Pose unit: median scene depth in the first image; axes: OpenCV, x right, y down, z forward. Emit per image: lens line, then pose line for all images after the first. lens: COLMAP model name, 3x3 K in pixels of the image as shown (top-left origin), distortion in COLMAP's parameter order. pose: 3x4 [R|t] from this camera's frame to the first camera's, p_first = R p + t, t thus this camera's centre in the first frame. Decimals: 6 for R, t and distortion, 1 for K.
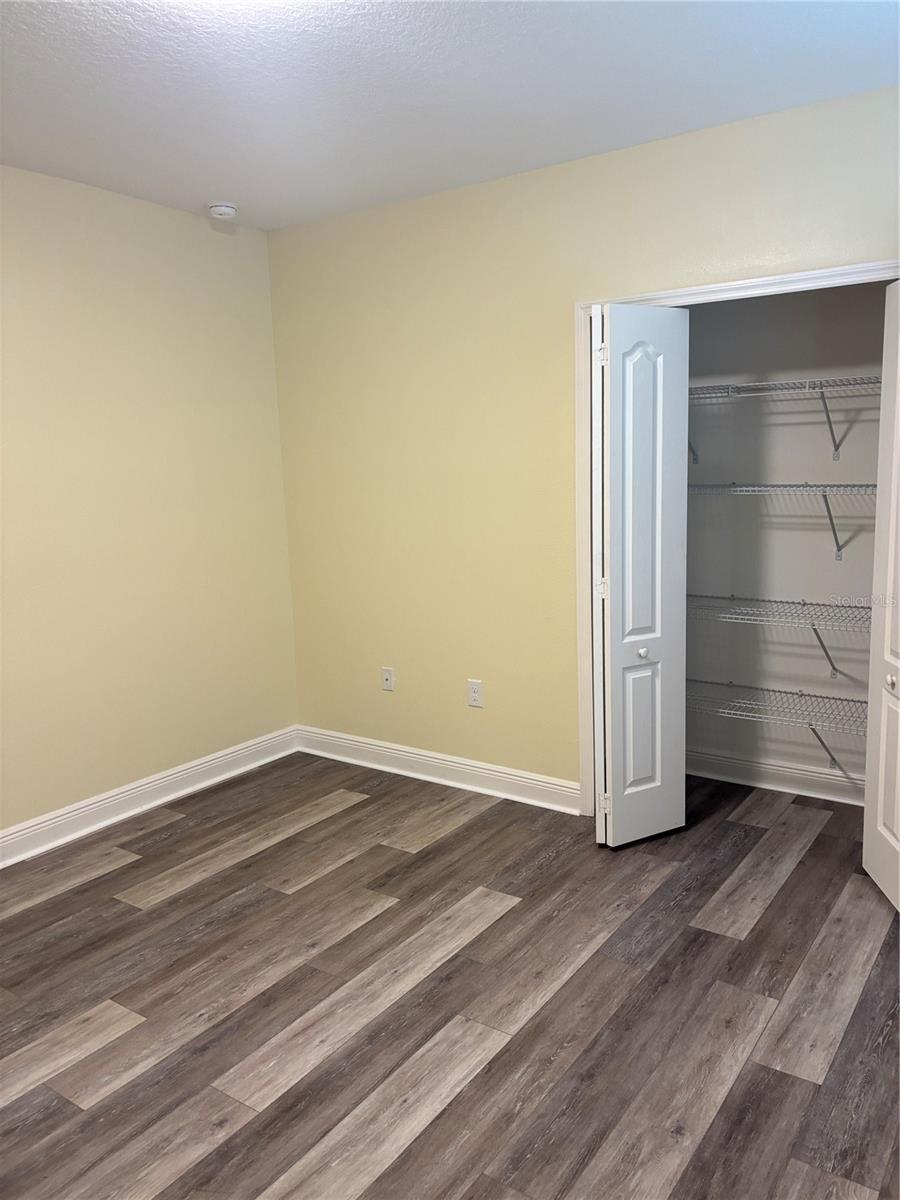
lens RADIAL K [[909.2, 0, 449.4], [0, 909.2, 599.5], [0, 0, 1]] dist [0.030180, -0.026086]
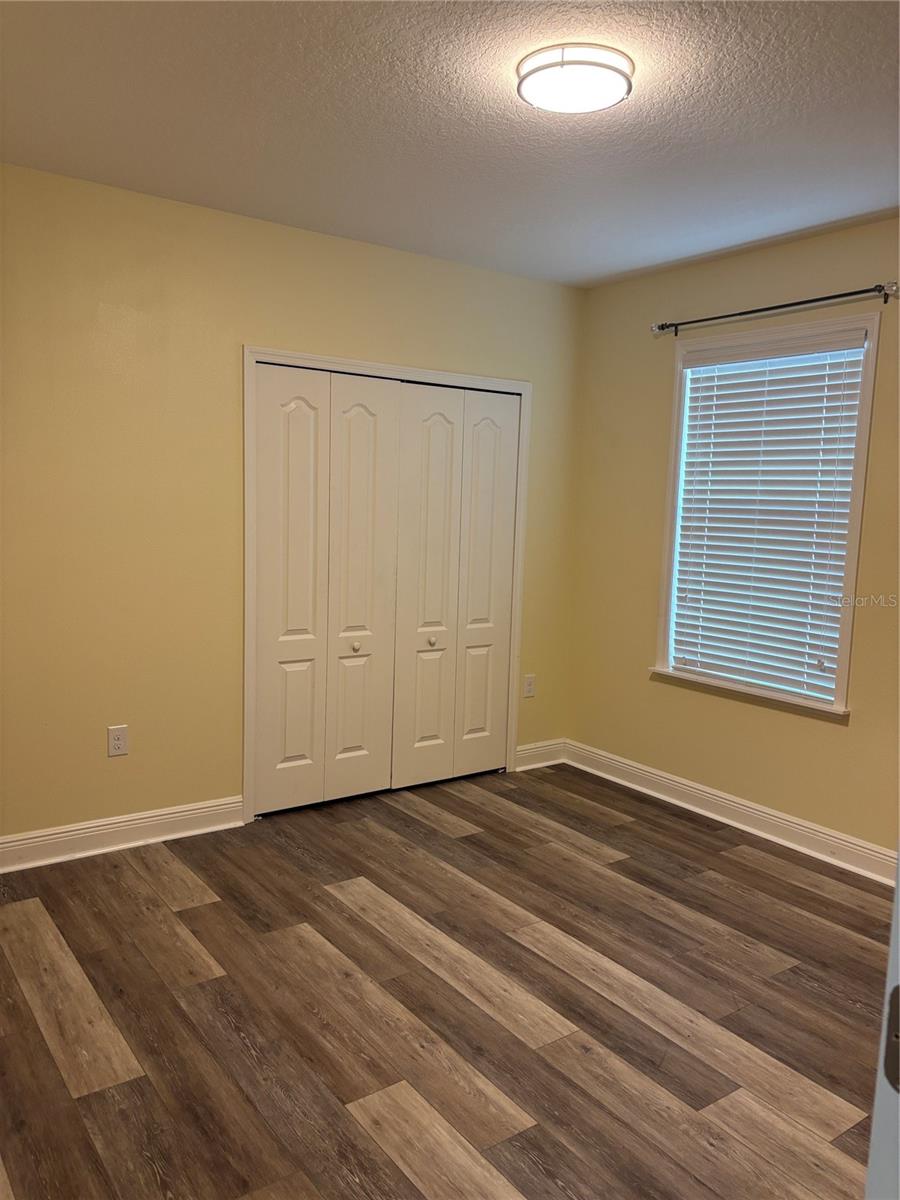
lens RADIAL K [[909.2, 0, 443.5], [0, 909.2, 604.9], [0, 0, 1]] dist [0.030180, -0.026086]
pose [[0.330063, -0.074370, 0.941025, -1.026121], [0.106021, 0.993505, 0.041331, -0.050843], [-0.937986, 0.086126, 0.335804, 0.538840]]
